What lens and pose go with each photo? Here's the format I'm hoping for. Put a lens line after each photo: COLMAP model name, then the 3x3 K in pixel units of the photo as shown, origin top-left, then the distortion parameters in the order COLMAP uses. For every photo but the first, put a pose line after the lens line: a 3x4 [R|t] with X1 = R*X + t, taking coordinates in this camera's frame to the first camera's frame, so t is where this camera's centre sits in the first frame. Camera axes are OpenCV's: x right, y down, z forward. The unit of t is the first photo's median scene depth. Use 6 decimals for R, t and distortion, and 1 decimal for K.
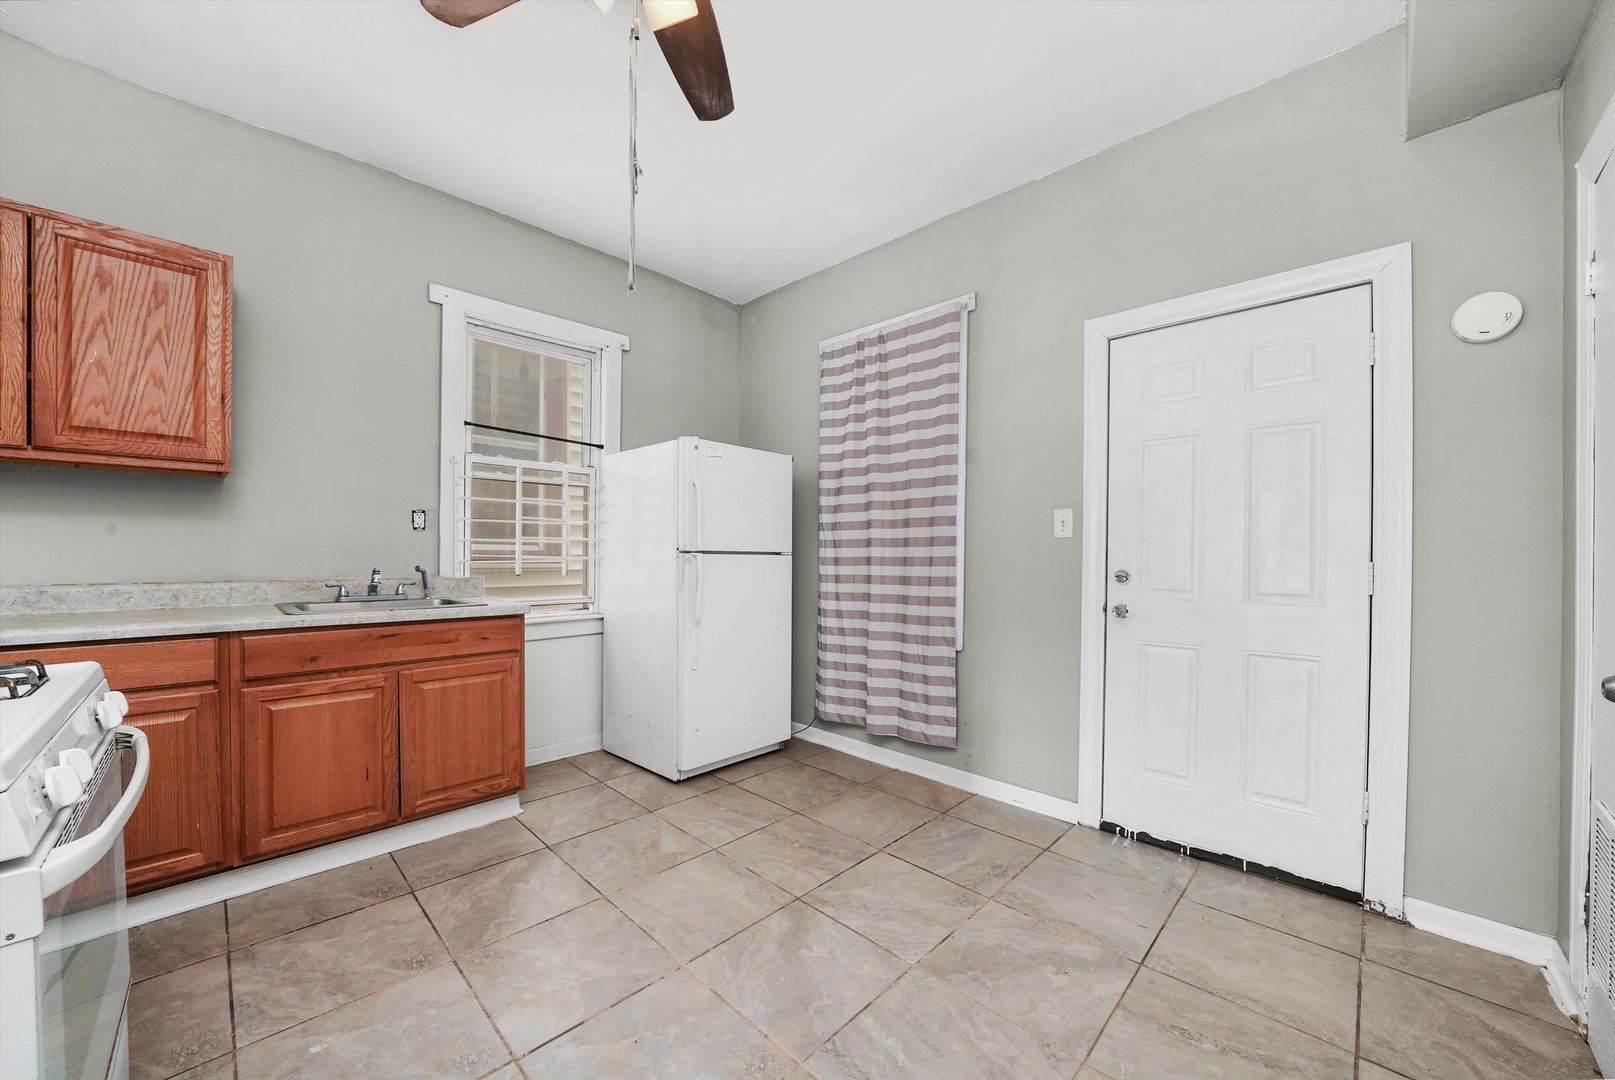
lens RADIAL K [[604.1, 0, 796.2], [0, 604.1, 554.5], [0, 0, 1]] dist [-0.009889, 0.000164]
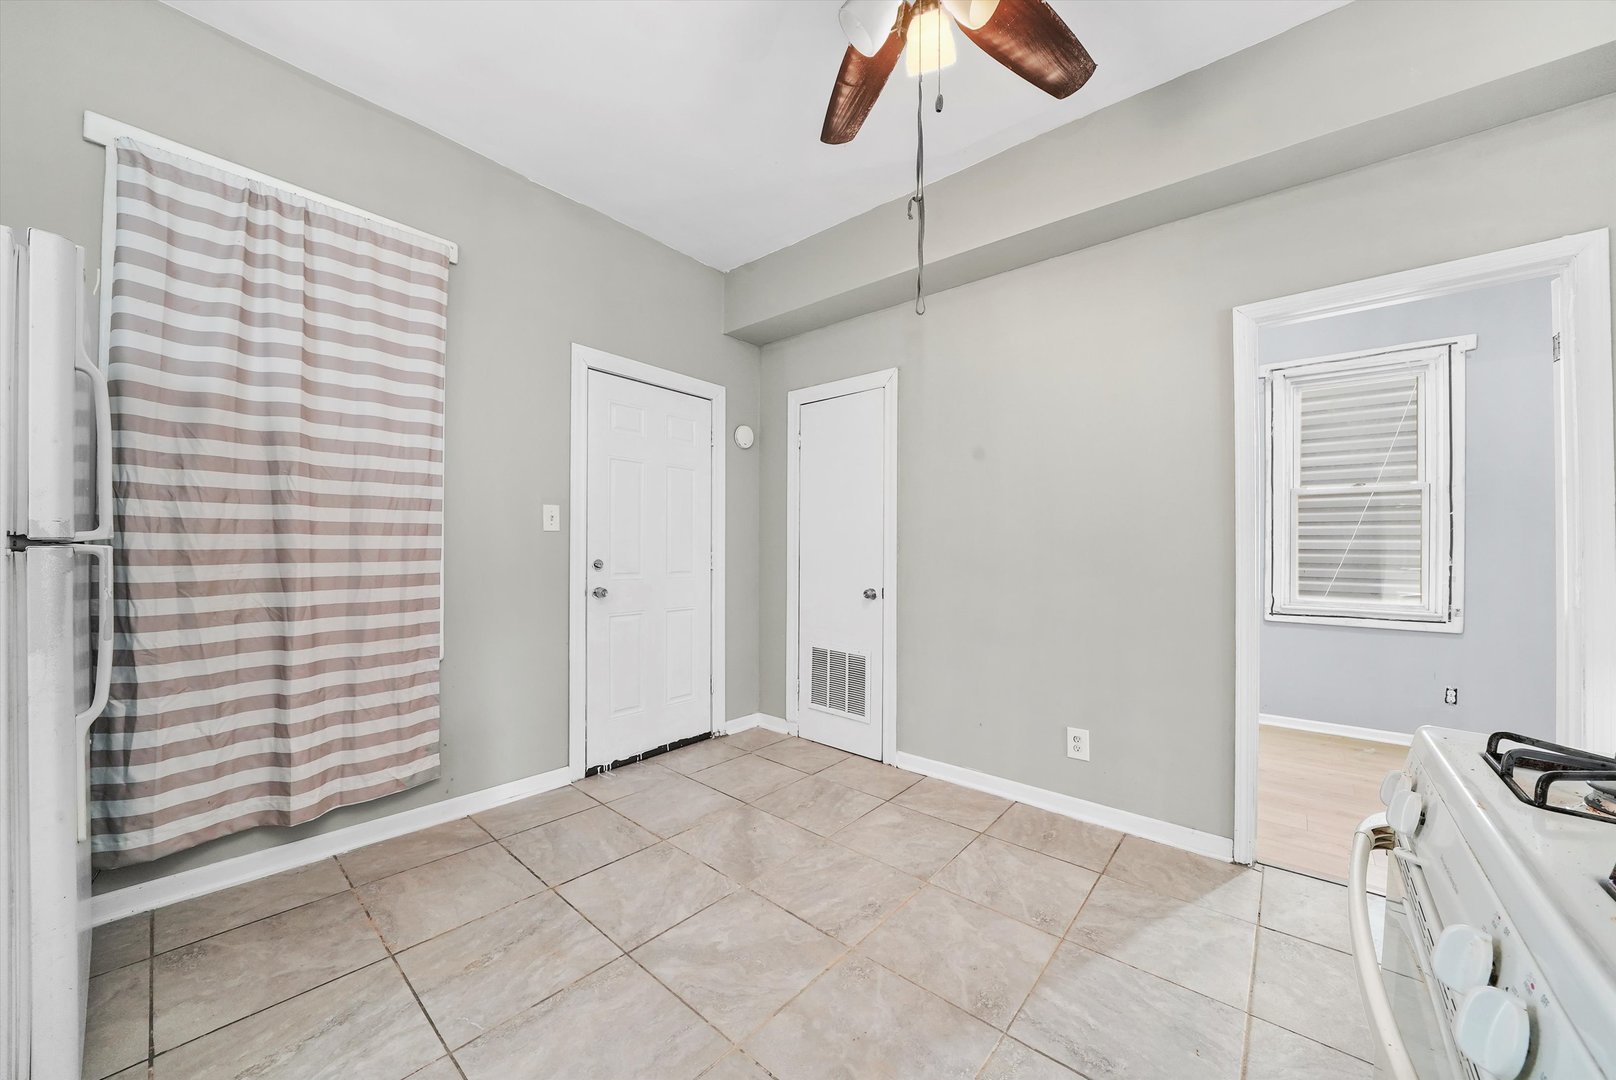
lens RADIAL K [[575.9, 0, 807.7], [0, 575.9, 541.9], [0, 0, 1]] dist [-0.016714, 0.000133]
pose [[-0.069920, 0.003024, 0.997548, -0.696655], [-0.013055, 0.999907, -0.003946, -0.011586], [-0.997467, -0.013298, -0.069874, 0.682072]]
